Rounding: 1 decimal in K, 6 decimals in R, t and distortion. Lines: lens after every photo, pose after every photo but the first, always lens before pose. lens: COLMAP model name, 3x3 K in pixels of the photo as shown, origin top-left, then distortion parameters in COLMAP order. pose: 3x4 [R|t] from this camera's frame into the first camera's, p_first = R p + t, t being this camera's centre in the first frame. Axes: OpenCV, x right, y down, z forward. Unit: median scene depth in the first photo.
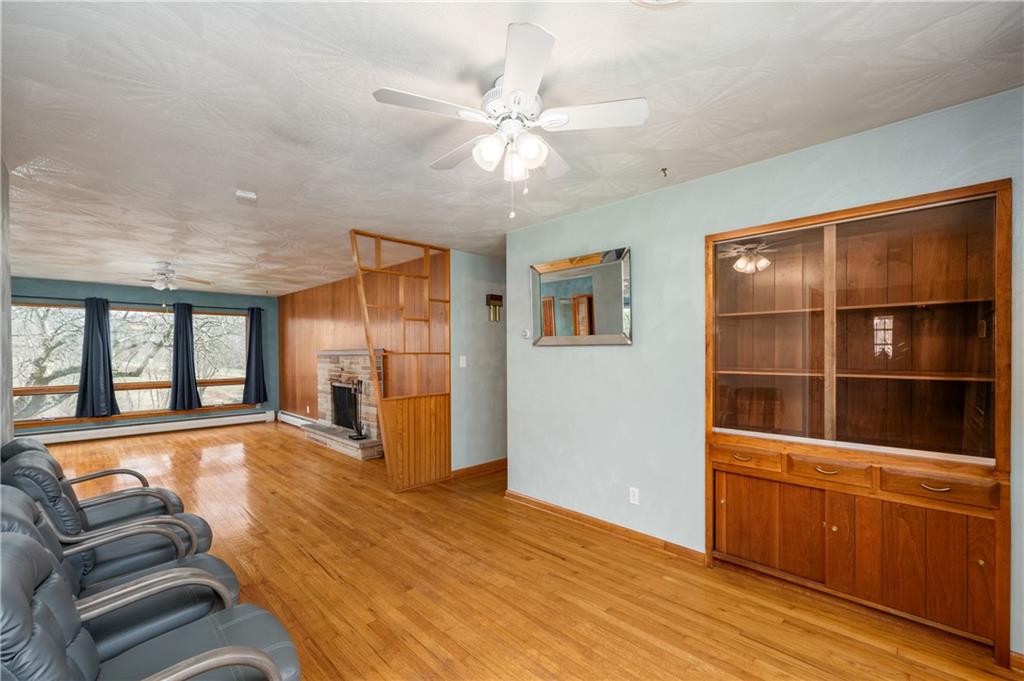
lens RADIAL K [[429.0, 0, 510.8], [0, 429.0, 353.2], [0, 0, 1]] dist [0.001966, -0.001473]
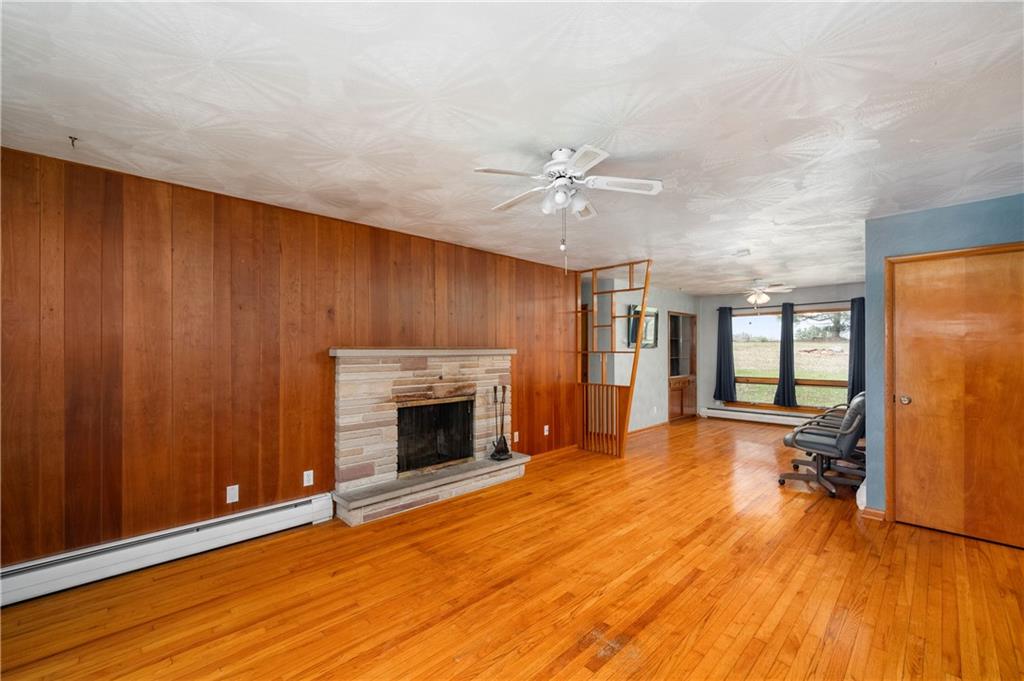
lens RADIAL K [[429.0, 0, 505.6], [0, 429.0, 346.7], [0, 0, 1]] dist [0.001966, -0.001473]
pose [[0.013698, 0.013457, 0.999816, -0.973880], [0.007935, 0.999876, -0.013567, -0.000238], [-0.999875, 0.008119, 0.013590, 0.816499]]
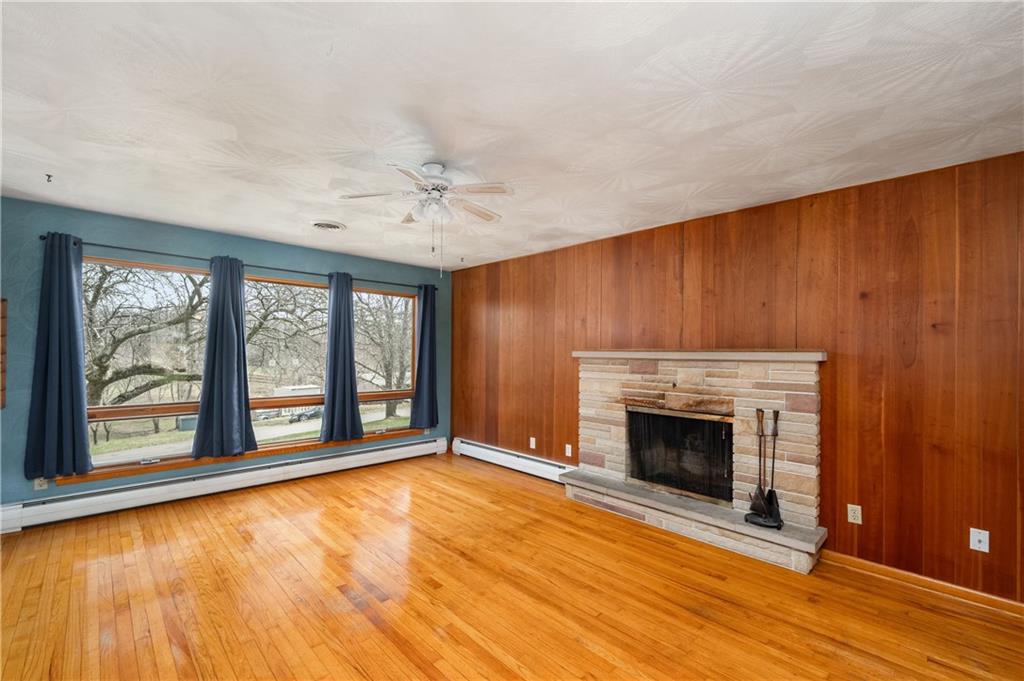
lens RADIAL K [[429.0, 0, 516.1], [0, 429.0, 350.9], [0, 0, 1]] dist [0.001966, -0.001473]
pose [[0.999769, 0.016792, -0.013408, -0.545713], [-0.016939, 0.999796, -0.010992, 0.002204], [0.013221, 0.011217, 0.999850, 0.400133]]
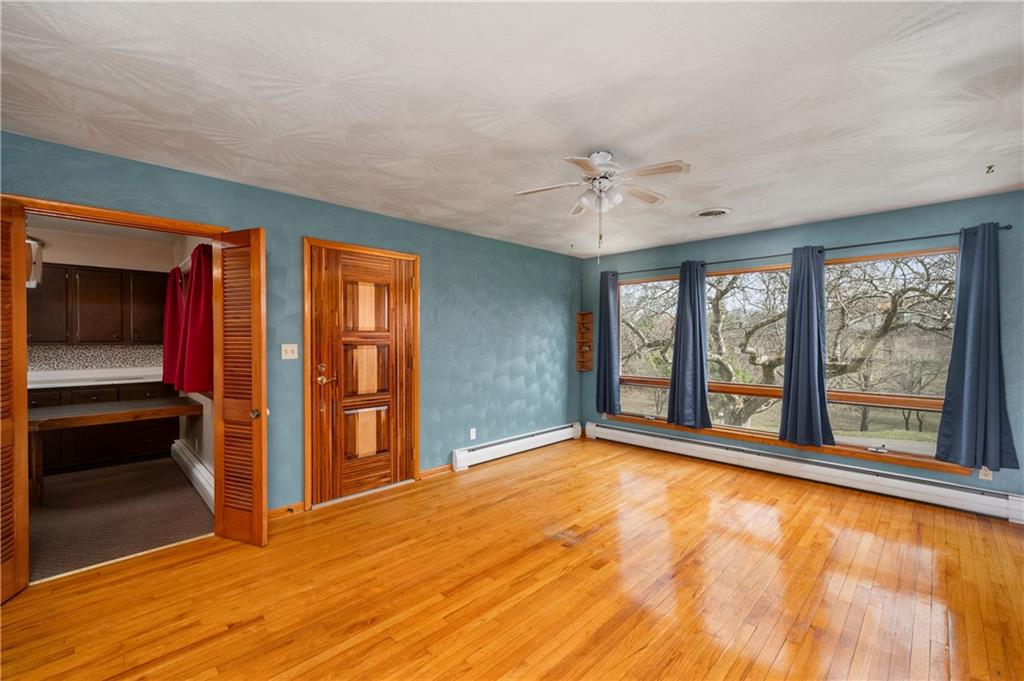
lens RADIAL K [[429.0, 0, 515.1], [0, 429.0, 344.5], [0, 0, 1]] dist [0.001966, -0.001473]
pose [[0.006963, 0.022917, -0.999713, -0.242180], [-0.009368, 0.999695, 0.022851, -0.002660], [0.999932, 0.009207, 0.007176, 0.695517]]
